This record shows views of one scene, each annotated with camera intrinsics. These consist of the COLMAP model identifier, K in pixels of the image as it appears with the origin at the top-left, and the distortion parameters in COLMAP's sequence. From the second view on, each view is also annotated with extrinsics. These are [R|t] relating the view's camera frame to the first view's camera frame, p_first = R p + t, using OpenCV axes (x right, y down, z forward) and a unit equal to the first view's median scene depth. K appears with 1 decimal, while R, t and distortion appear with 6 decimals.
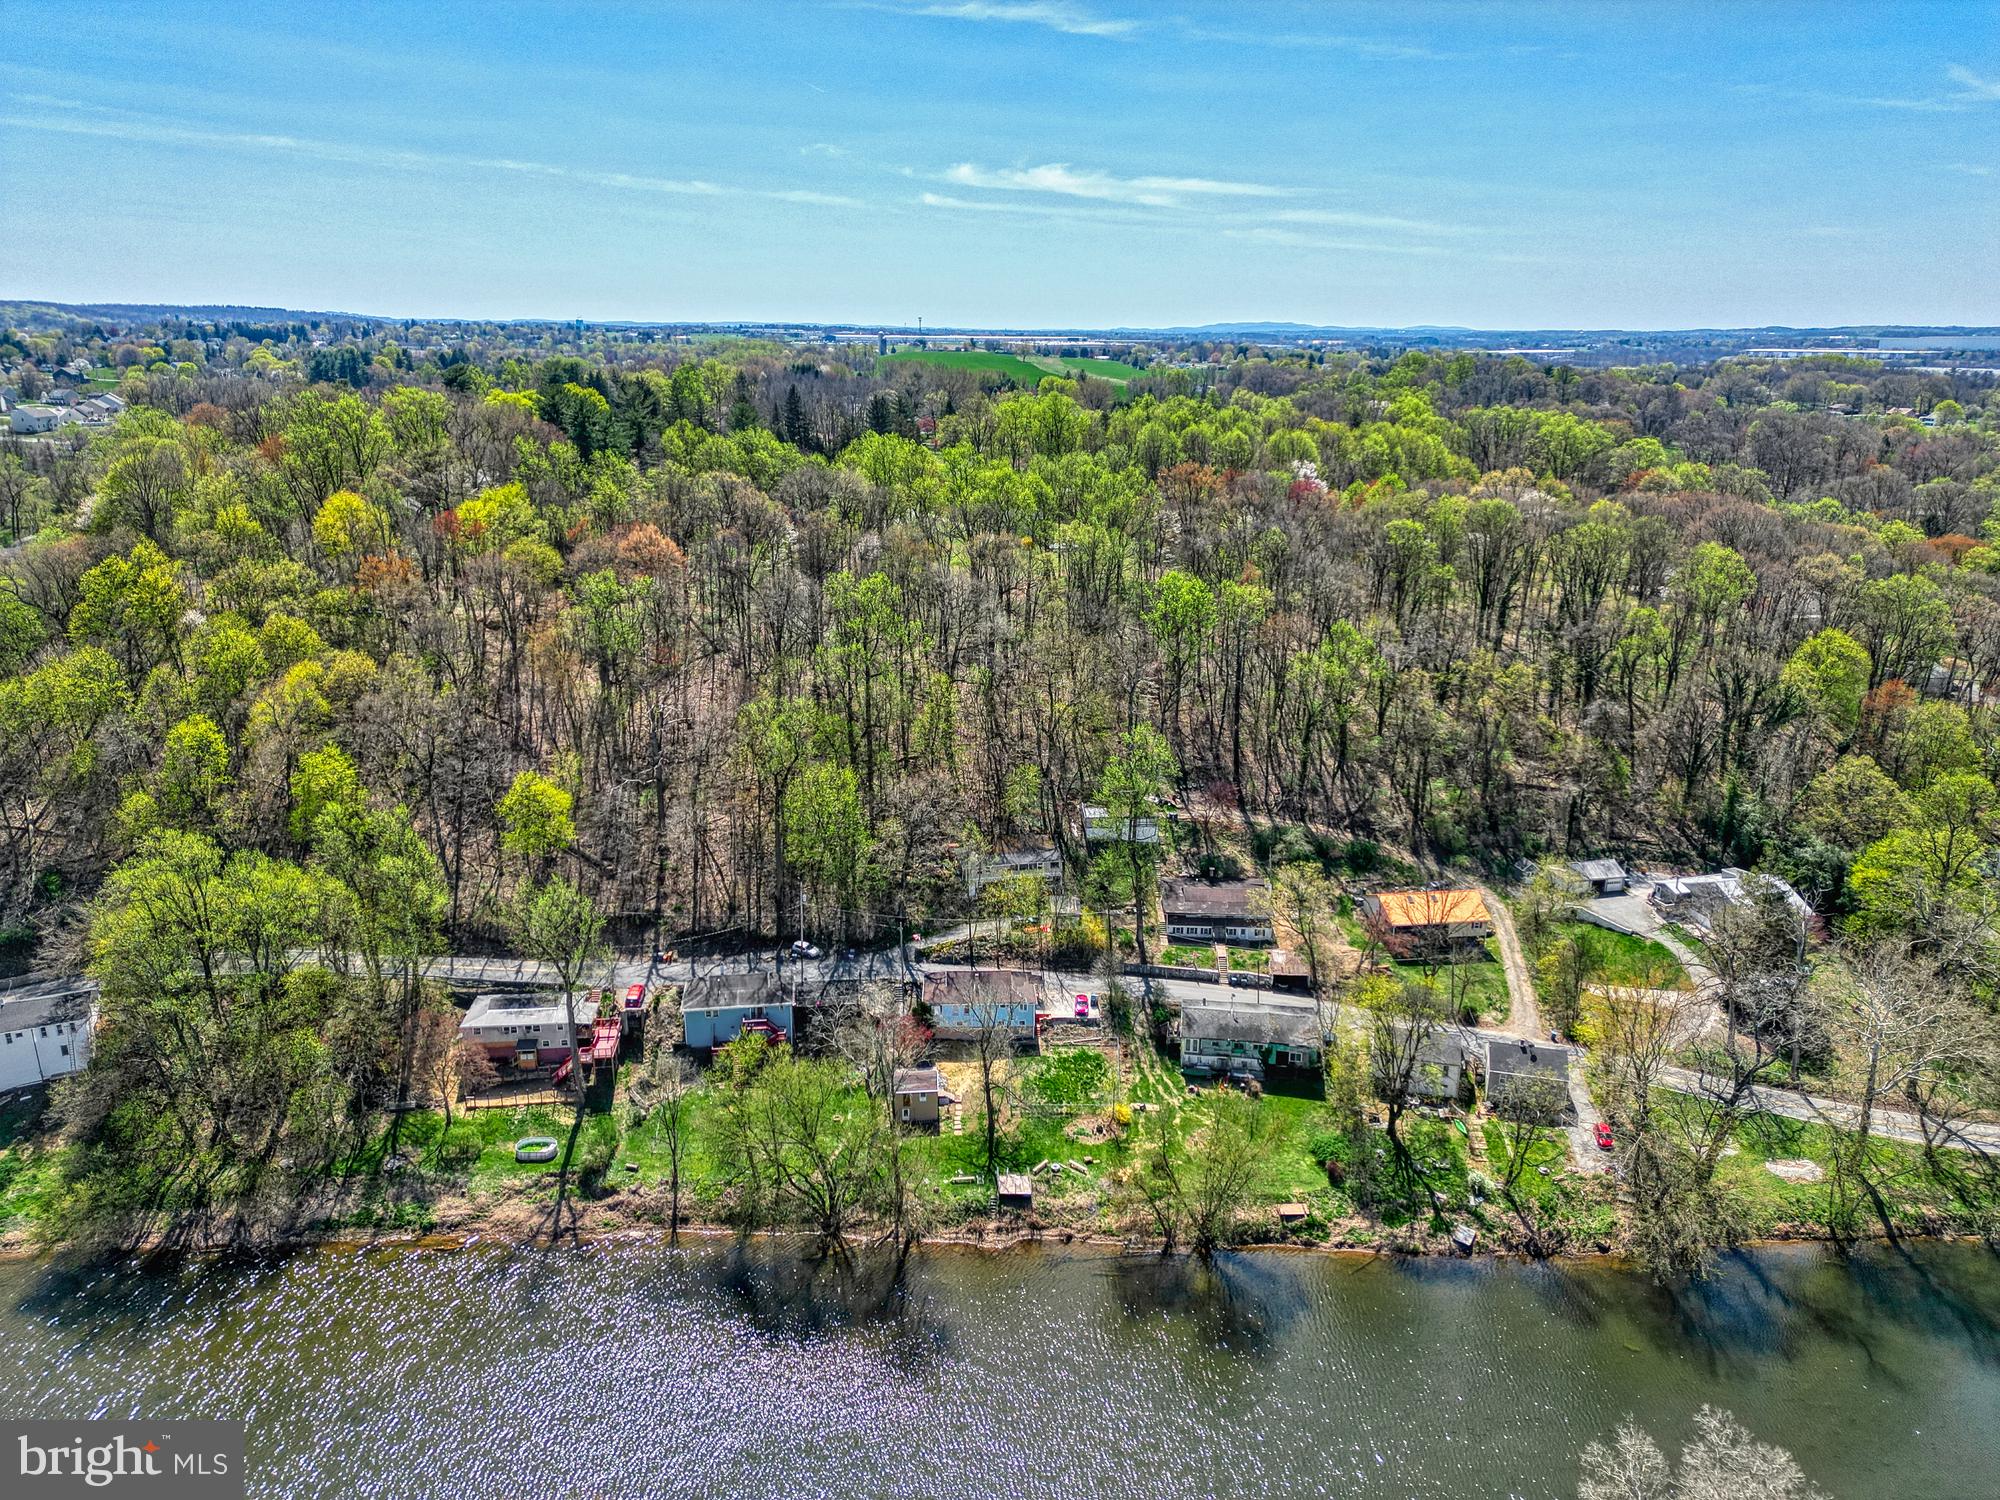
lens RADIAL K [[1406.1, 0, 995.9], [0, 1406.1, 751.7], [0, 0, 1]] dist [0.074275, -0.058377]
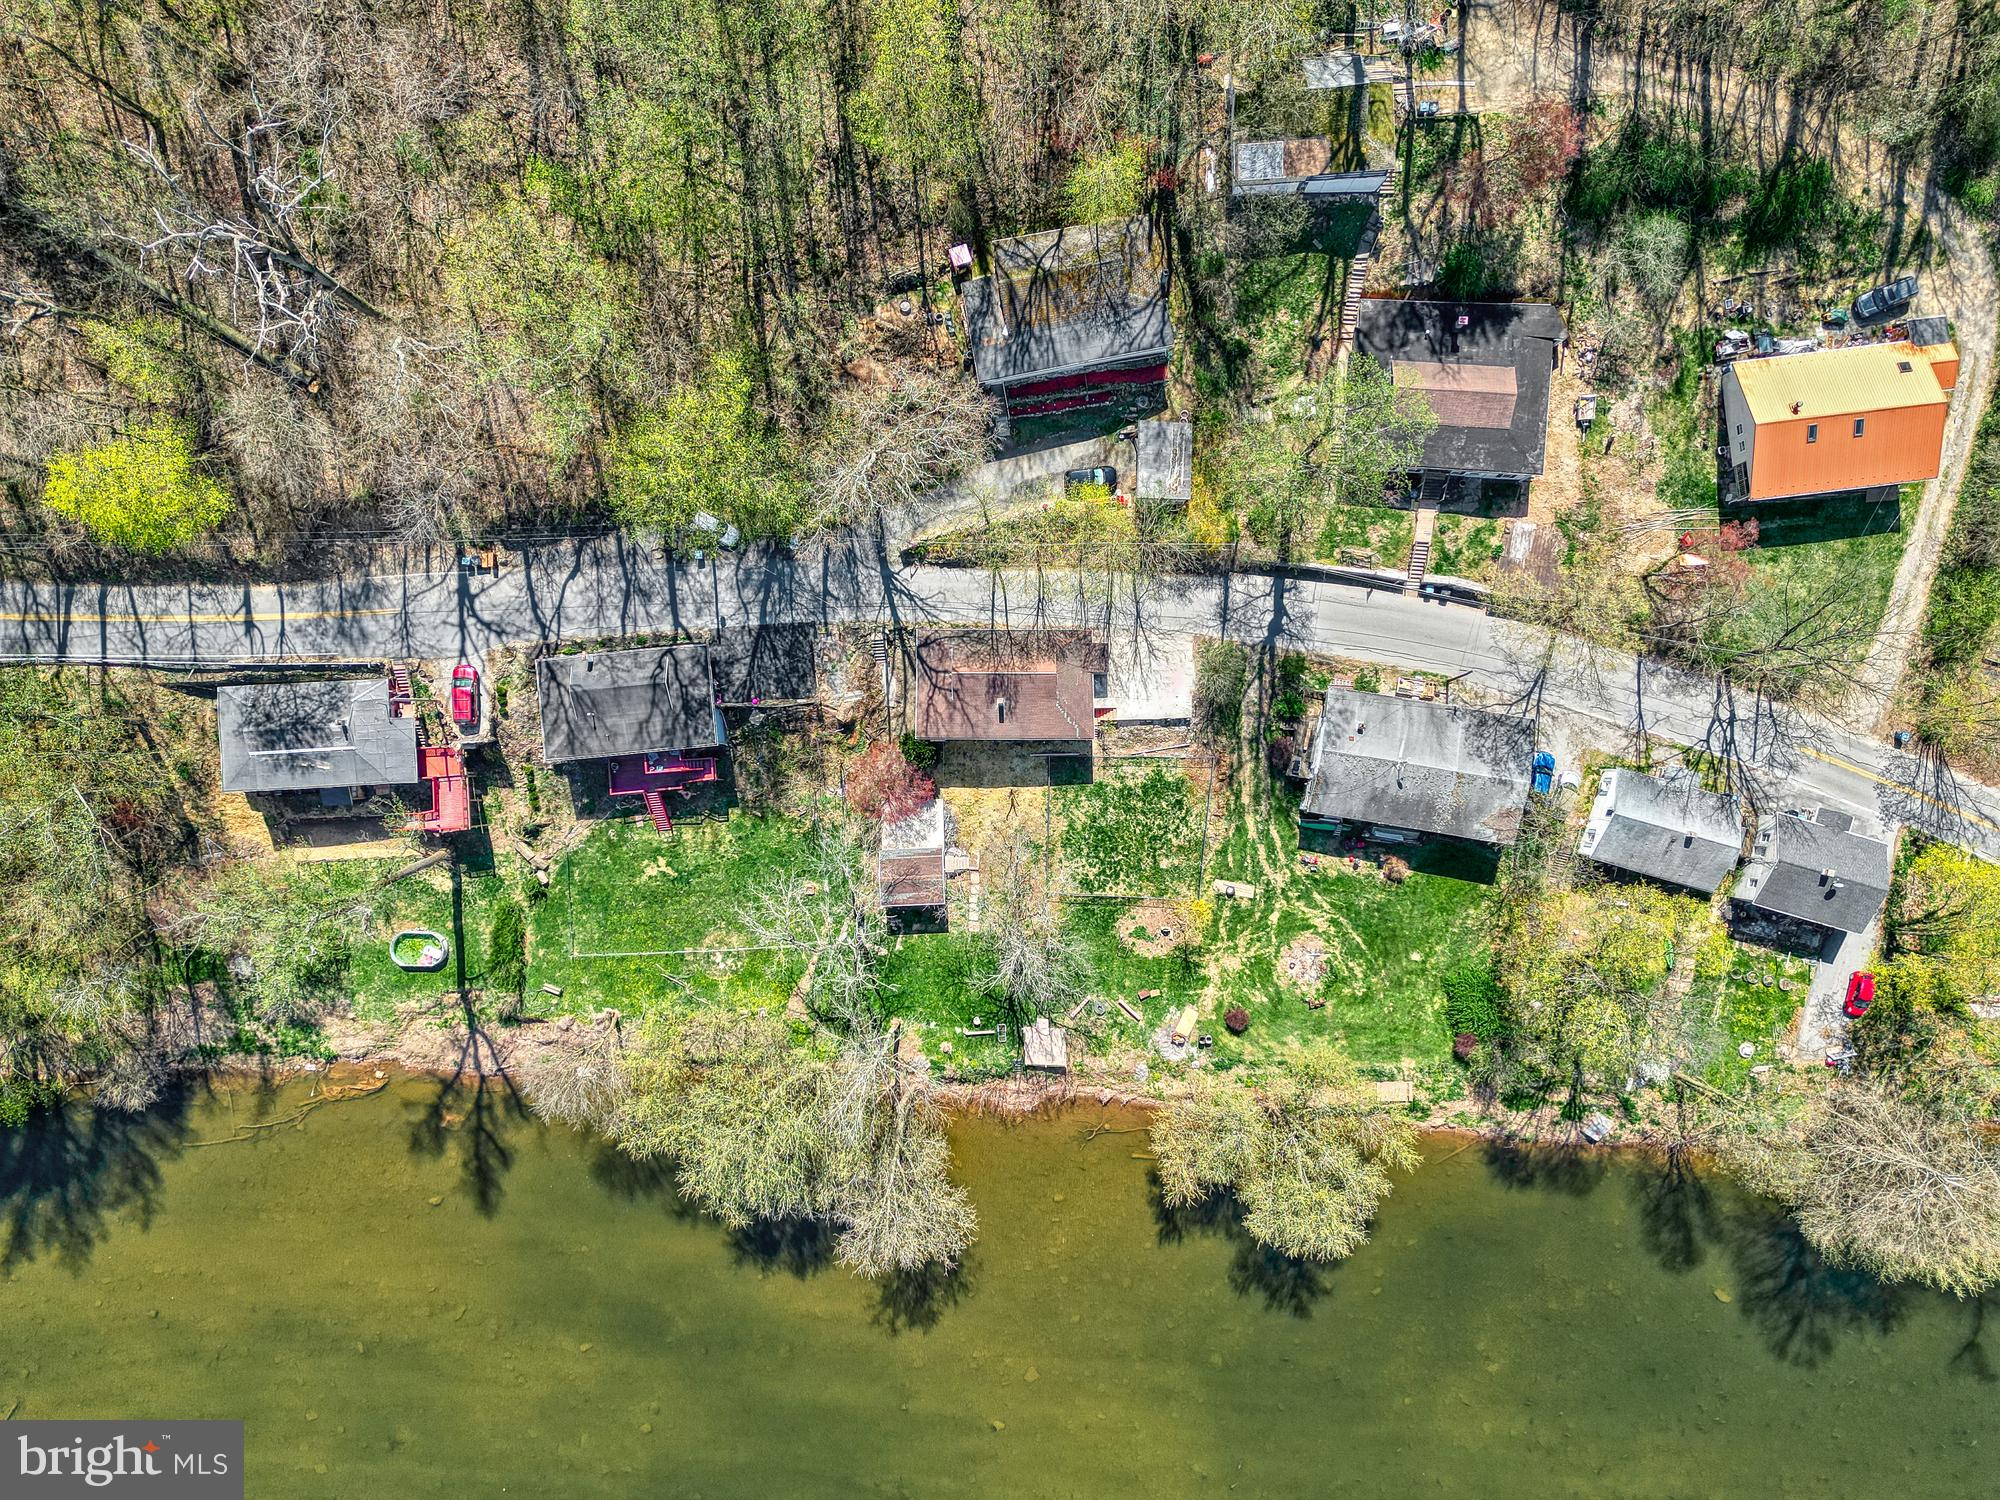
lens RADIAL K [[1406.1, 0, 1002.8], [0, 1406.1, 750.2], [0, 0, 1]] dist [0.074275, -0.058377]
pose [[0.999104, 0.031743, -0.028008, 0.006017], [0.016038, 0.328464, 0.944380, -0.437757], [0.039177, -0.943983, 0.327660, 0.808553]]
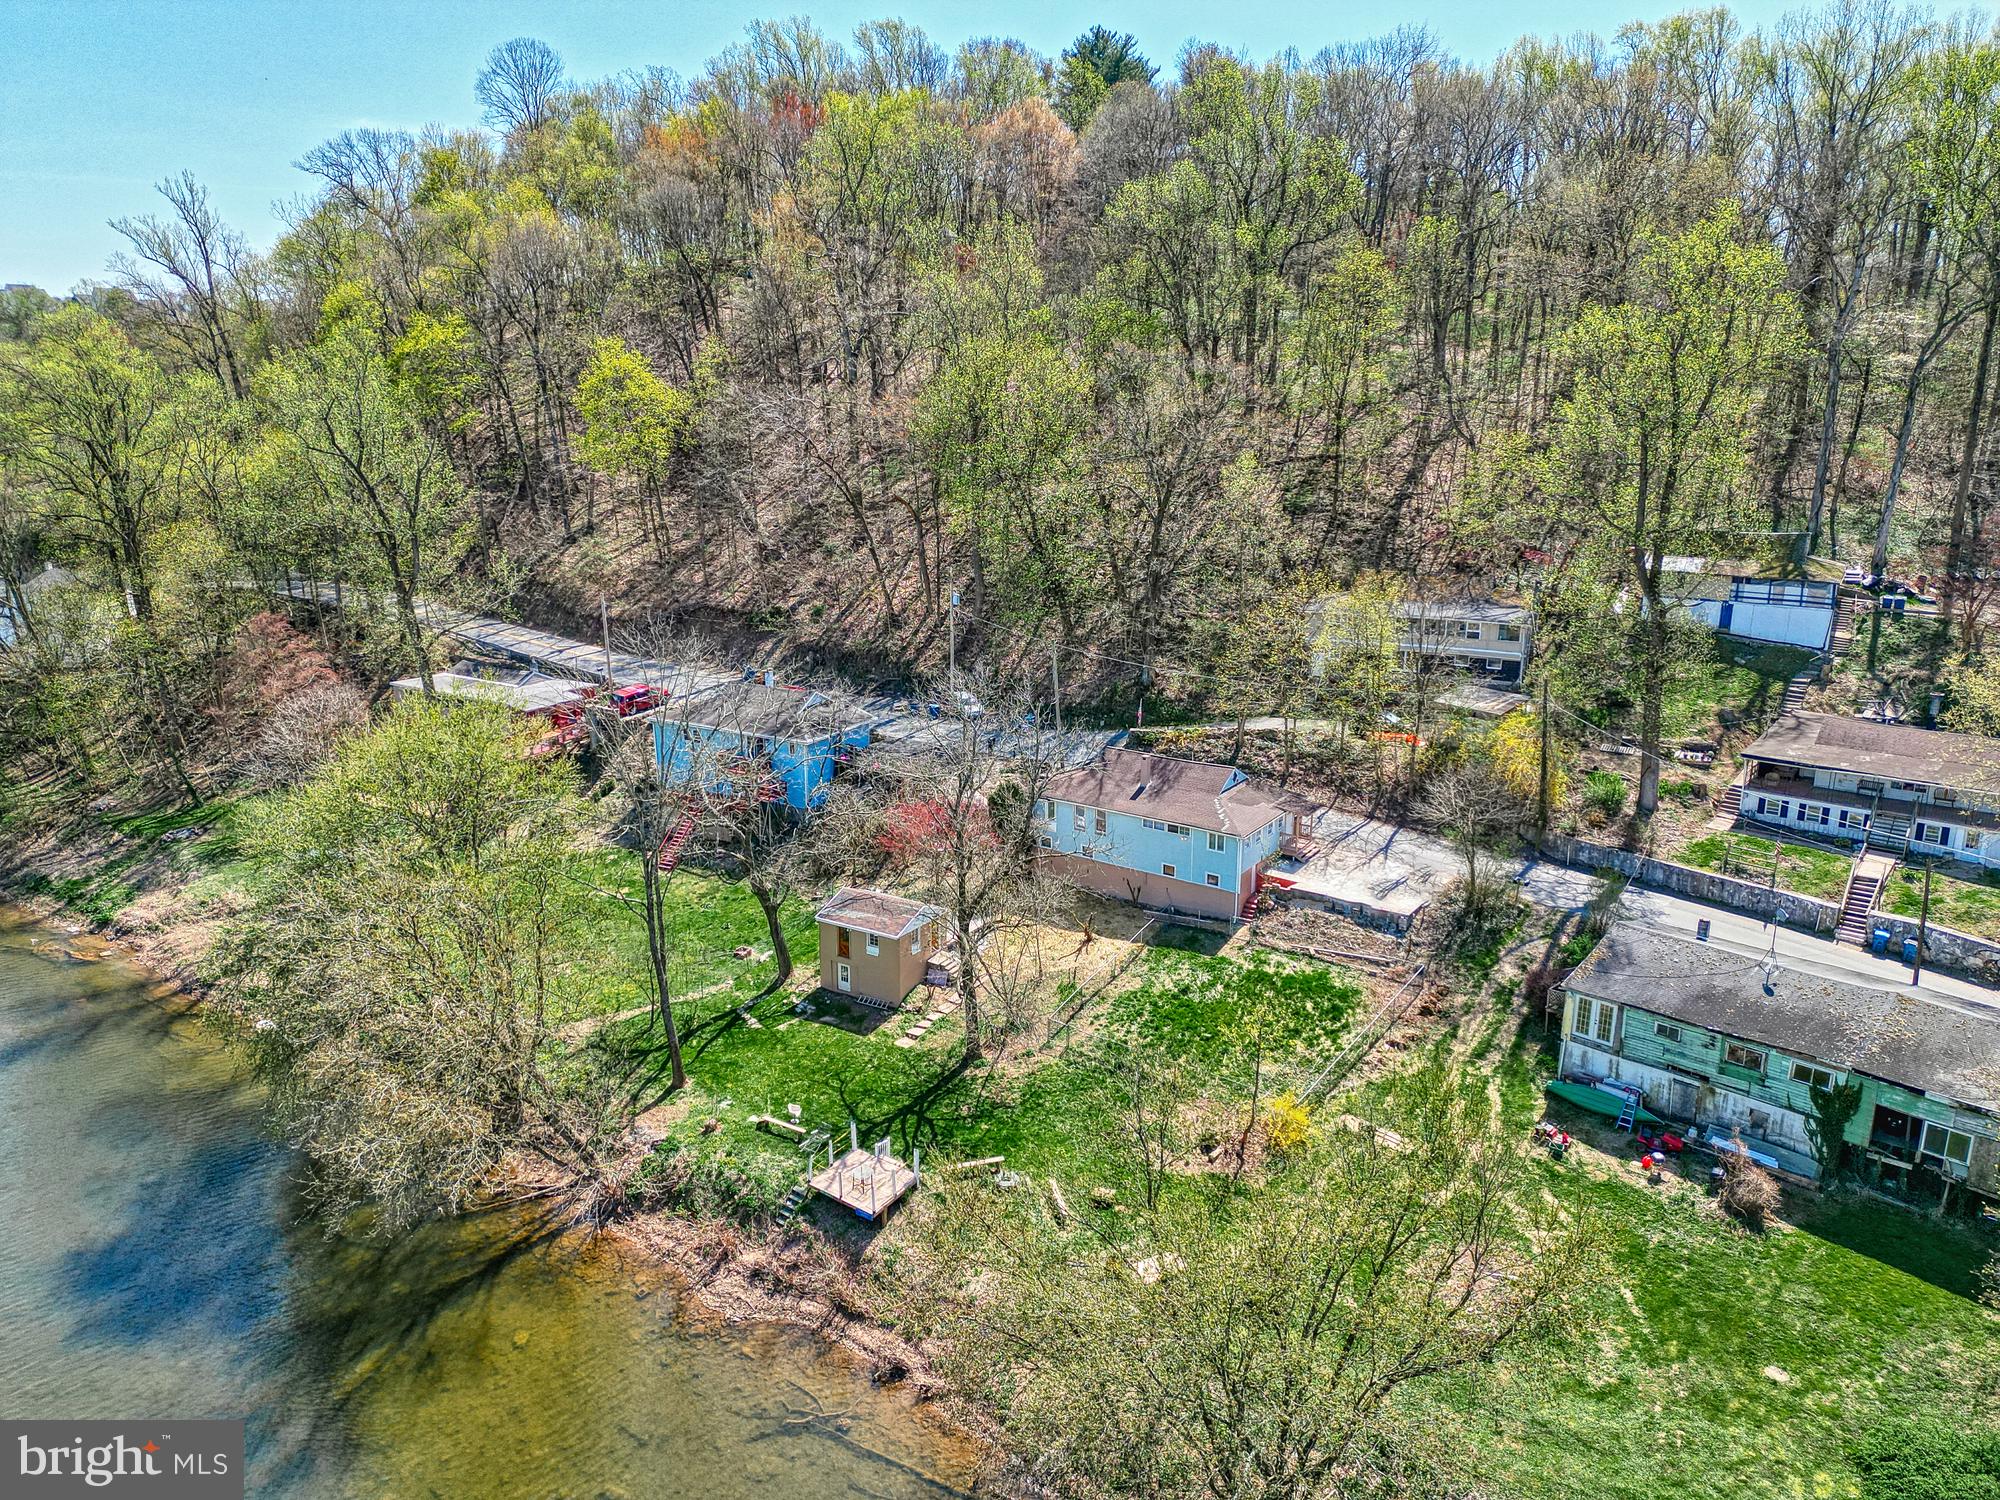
lens RADIAL K [[1406.1, 0, 992.6], [0, 1406.1, 744.6], [0, 0, 1]] dist [0.074275, -0.058377]
pose [[0.796732, 0.147833, -0.585972, 0.216155], [-0.174565, 0.984584, 0.011045, 0.165301], [0.578571, 0.093491, 0.810256, 0.636882]]
